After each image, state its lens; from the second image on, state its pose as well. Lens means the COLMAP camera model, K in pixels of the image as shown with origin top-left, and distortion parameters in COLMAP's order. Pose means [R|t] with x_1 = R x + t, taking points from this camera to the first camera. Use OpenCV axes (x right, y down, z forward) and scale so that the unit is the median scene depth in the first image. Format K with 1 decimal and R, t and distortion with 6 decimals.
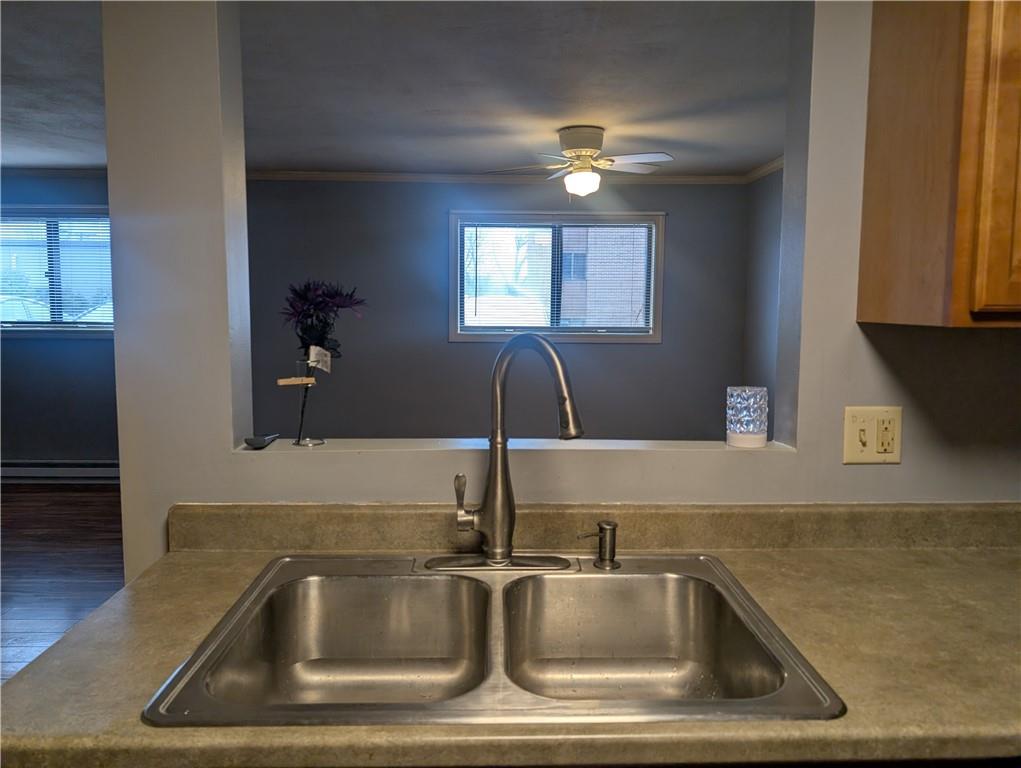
lens RADIAL K [[731.1, 0, 510.8], [0, 731.1, 363.8], [0, 0, 1]] dist [0.014844, -0.014647]
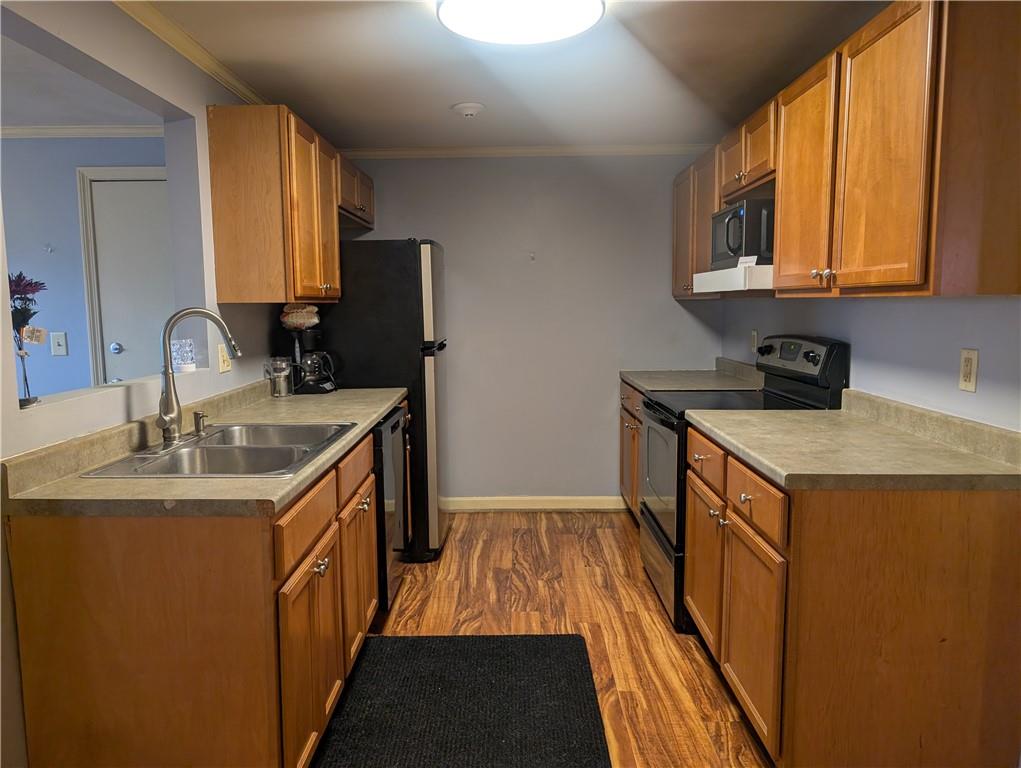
lens RADIAL K [[731.1, 0, 515.8], [0, 731.1, 386.7], [0, 0, 1]] dist [0.014844, -0.014647]
pose [[0.022346, -0.118579, 0.992693, -1.579247], [0.090472, 0.989107, 0.116114, 0.011154], [-0.995648, 0.087216, 0.032831, 0.120540]]
